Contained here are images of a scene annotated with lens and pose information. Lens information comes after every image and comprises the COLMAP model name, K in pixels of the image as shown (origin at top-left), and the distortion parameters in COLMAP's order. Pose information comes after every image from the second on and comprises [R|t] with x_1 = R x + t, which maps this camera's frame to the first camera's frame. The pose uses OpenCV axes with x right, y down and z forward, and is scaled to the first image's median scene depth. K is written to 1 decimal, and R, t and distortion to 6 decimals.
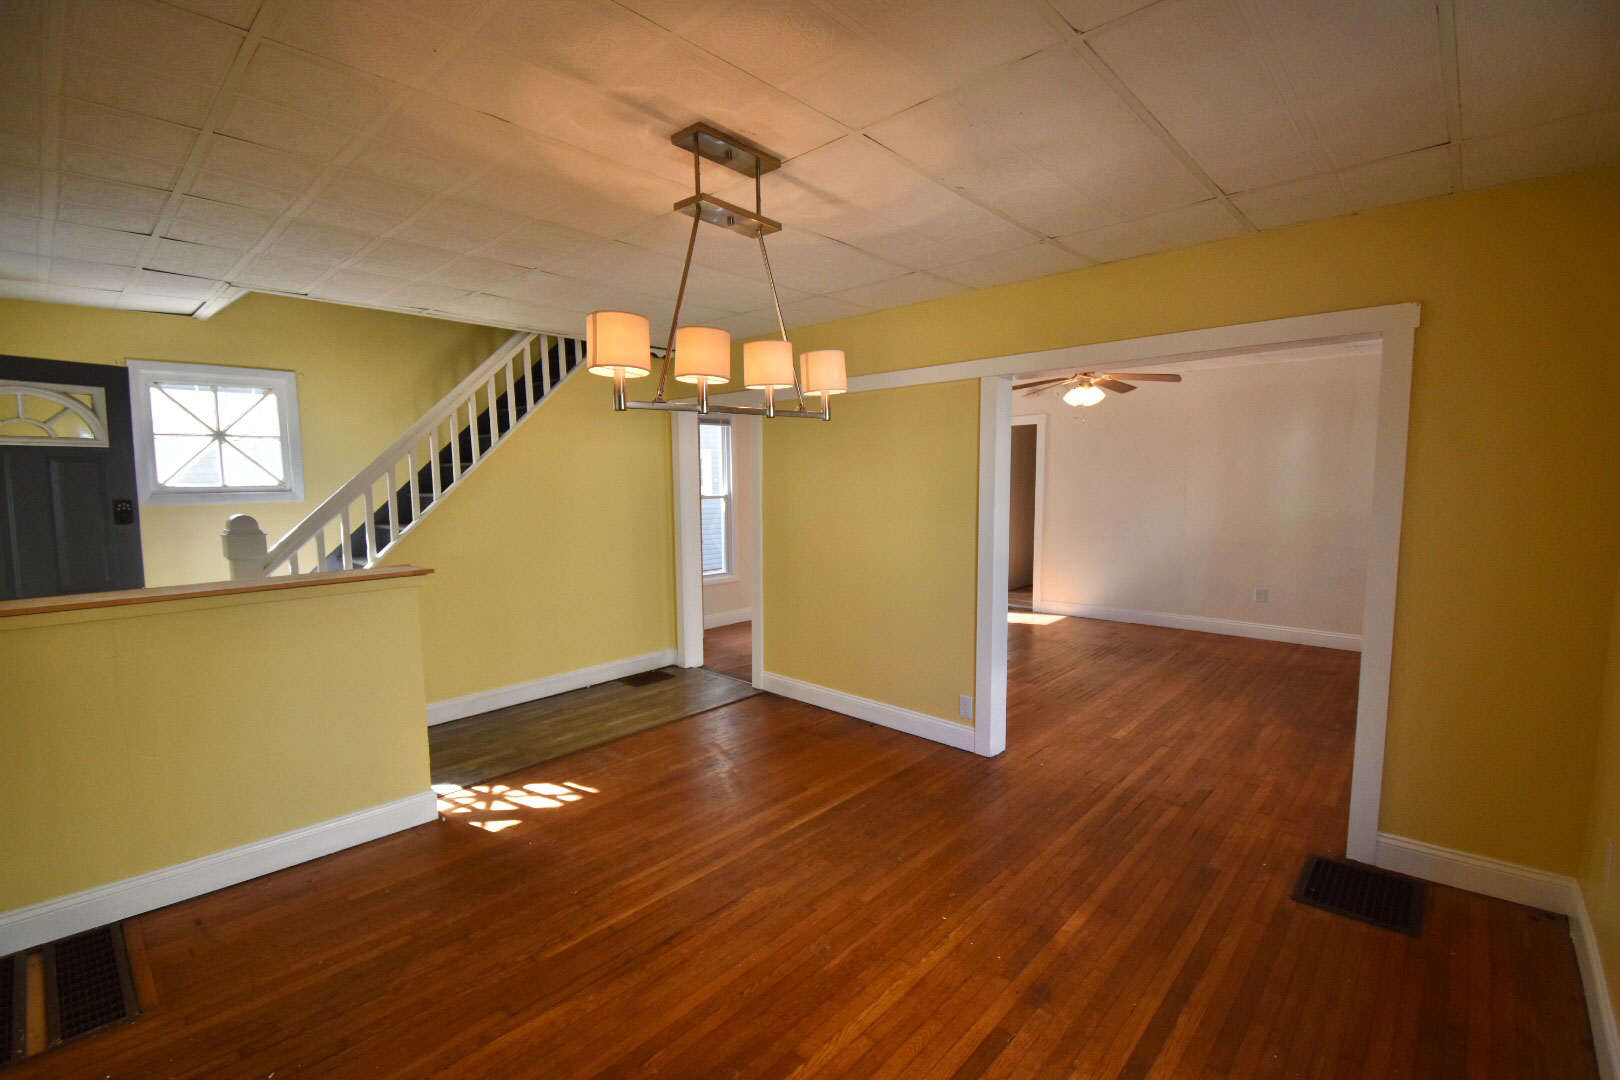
lens RADIAL K [[707.7, 0, 807.5], [0, 707.7, 539.6], [0, 0, 1]] dist [0.025654, -0.027087]
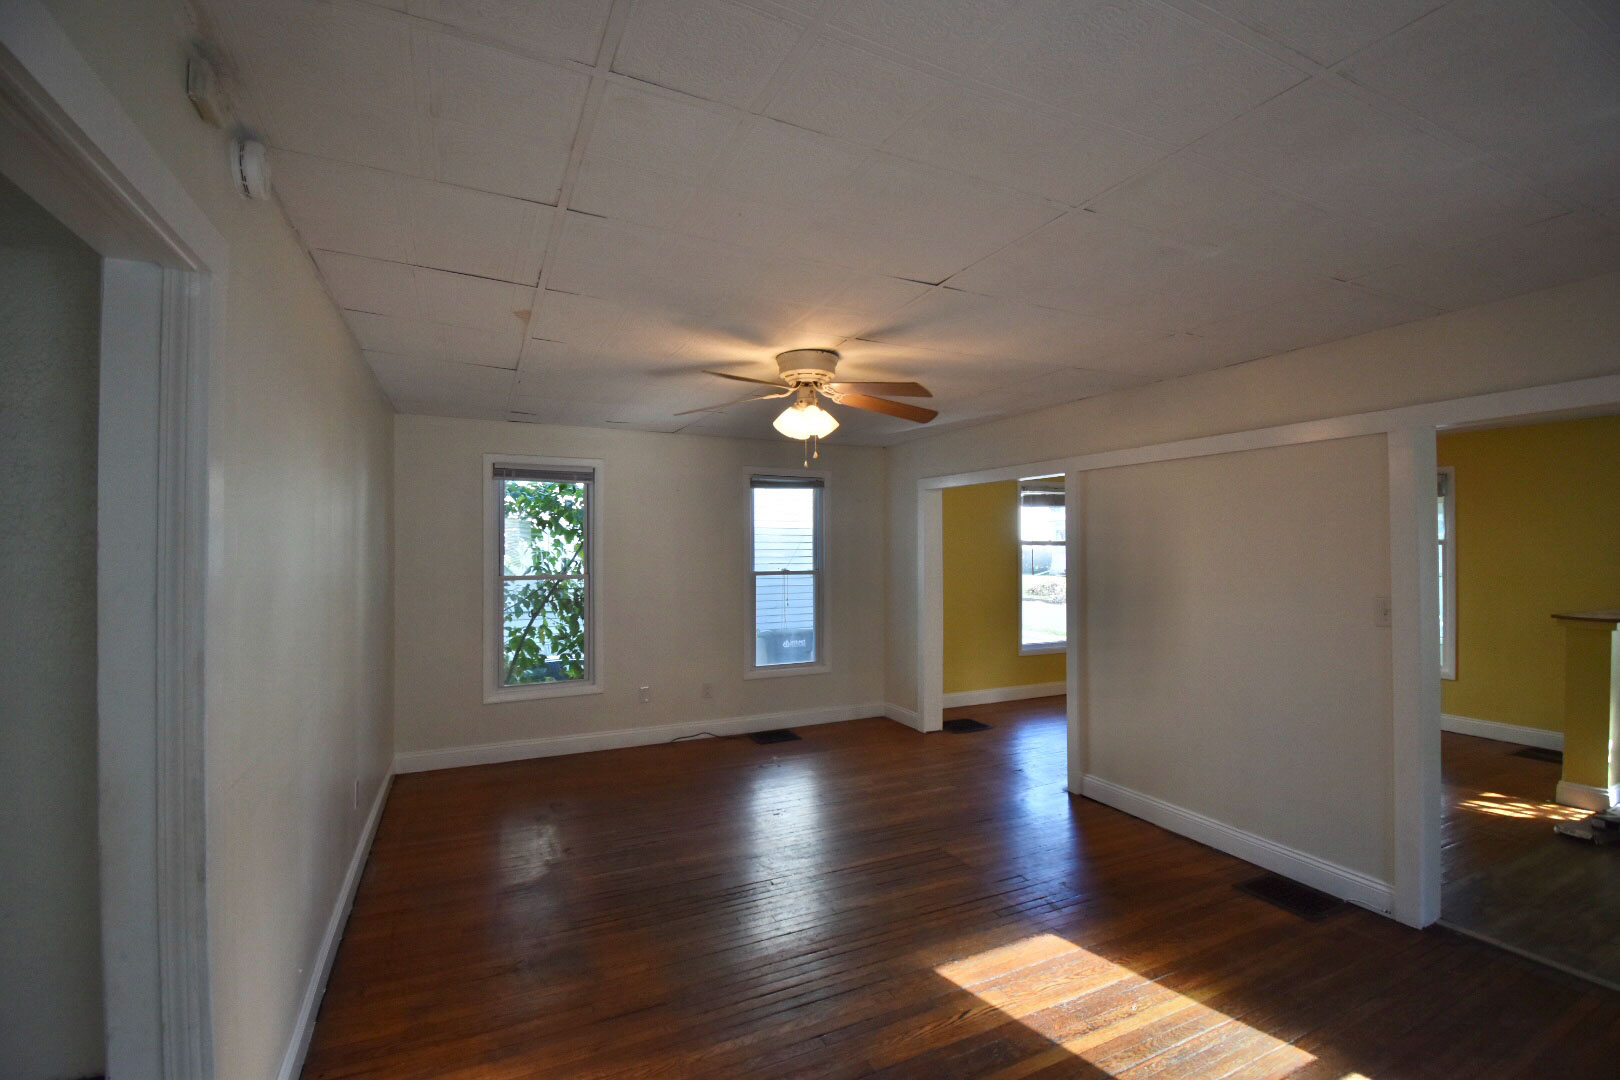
lens RADIAL K [[707.7, 0, 807.5], [0, 707.7, 539.6], [0, 0, 1]] dist [0.025654, -0.027087]
pose [[-0.930174, 0.018627, 0.366646, 0.282211], [0.046747, 0.996592, 0.067965, -0.238269], [-0.364130, 0.080359, -0.927875, 2.529335]]
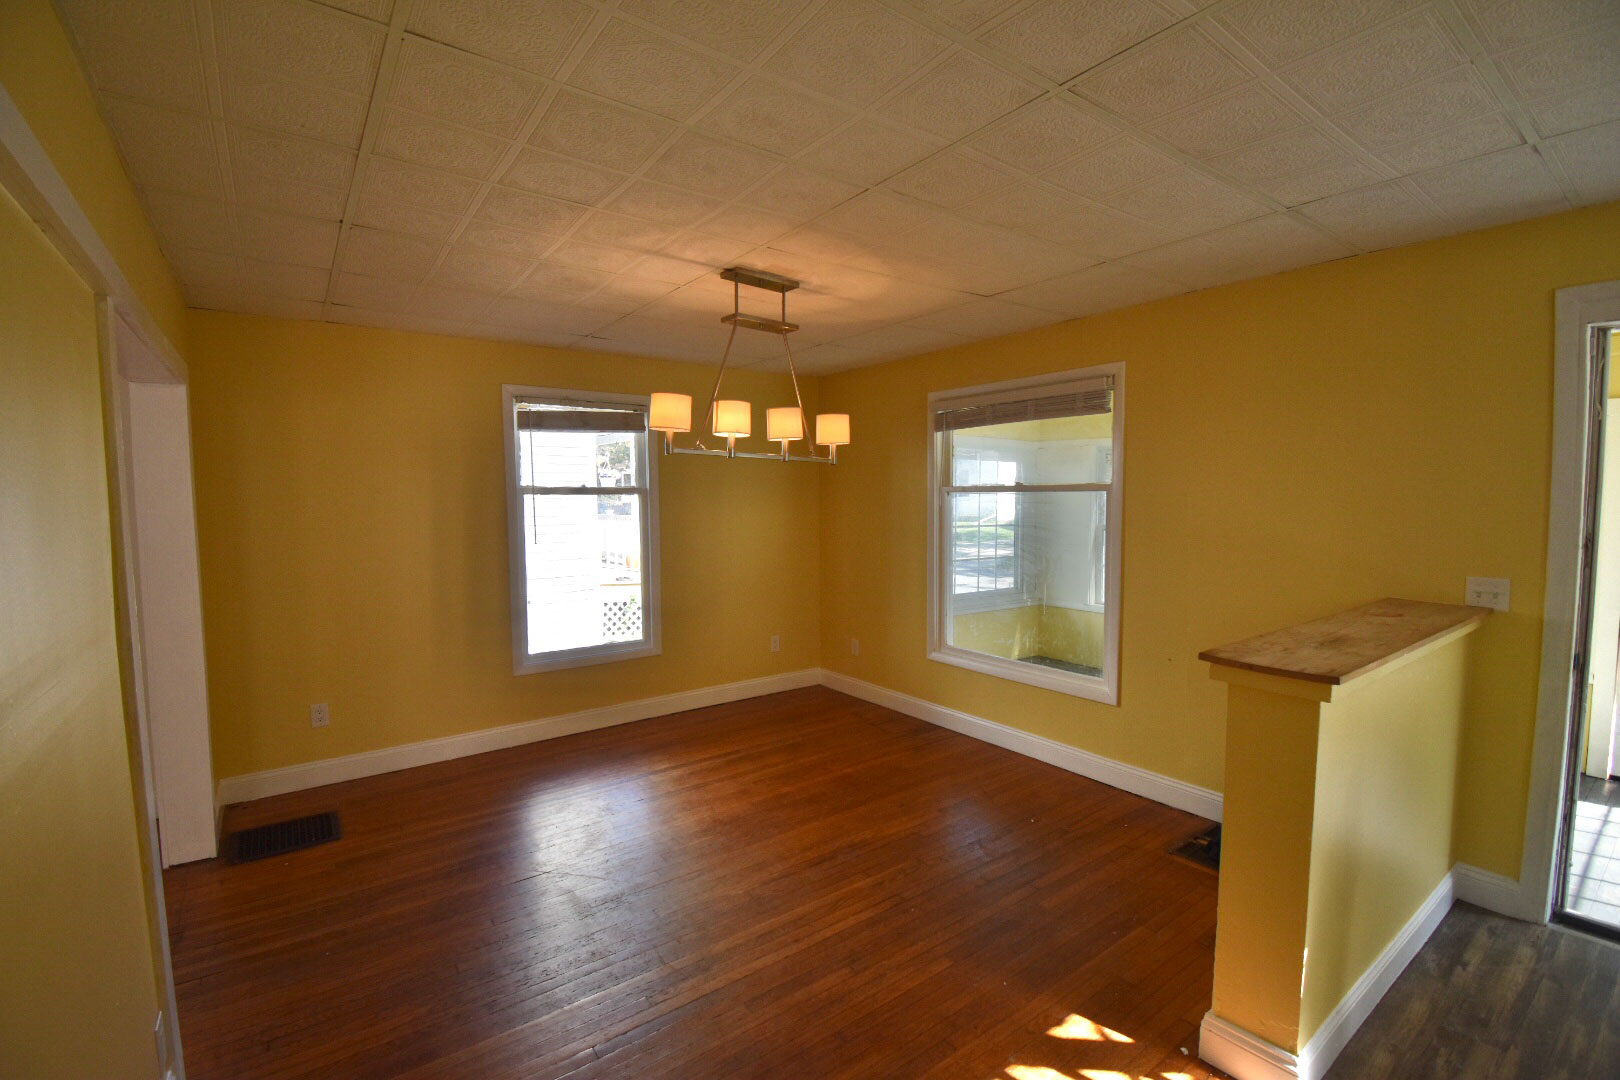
lens RADIAL K [[707.7, 0, 807.5], [0, 707.7, 539.6], [0, 0, 1]] dist [0.025654, -0.027087]
pose [[-0.982811, 0.003966, 0.184570, -0.283725], [0.031985, 0.988308, 0.149075, -0.139619], [-0.181821, 0.152416, -0.971448, 1.490521]]
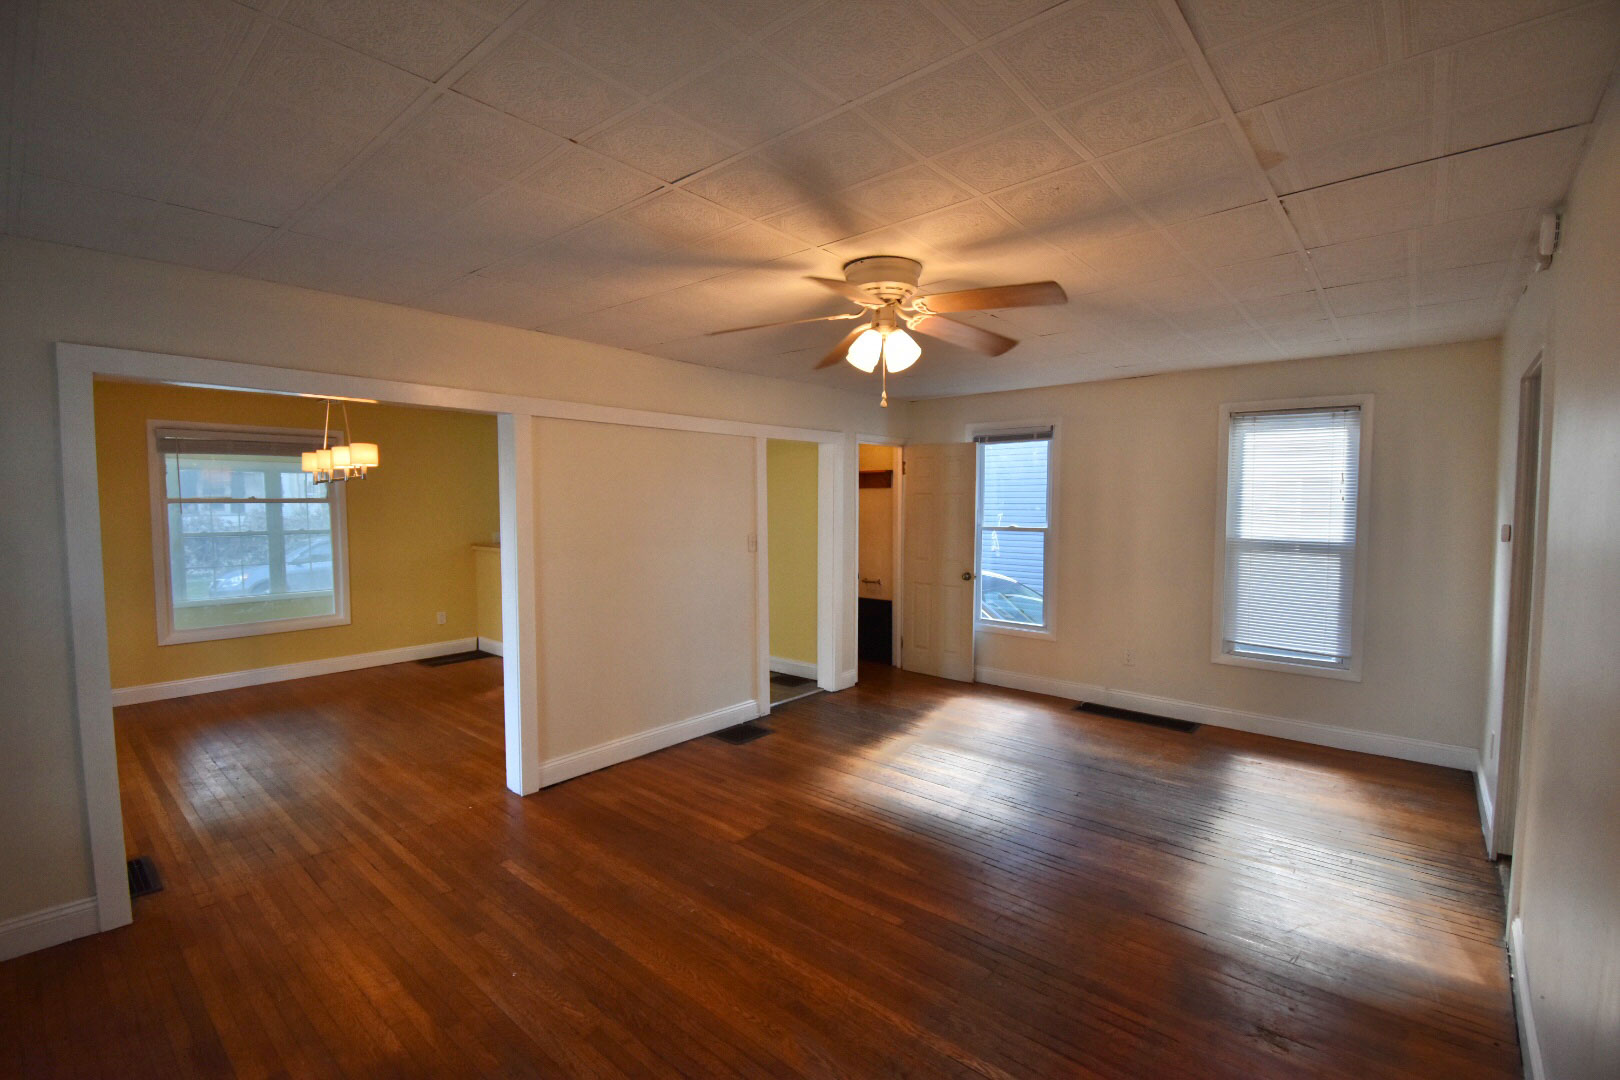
lens RADIAL K [[707.7, 0, 807.5], [0, 707.7, 539.6], [0, 0, 1]] dist [0.025654, -0.027087]
pose [[0.032451, 0.065716, -0.997311, 1.424149], [-0.087104, 0.994226, 0.062679, -0.167248], [0.995671, 0.084835, 0.037988, 1.529517]]
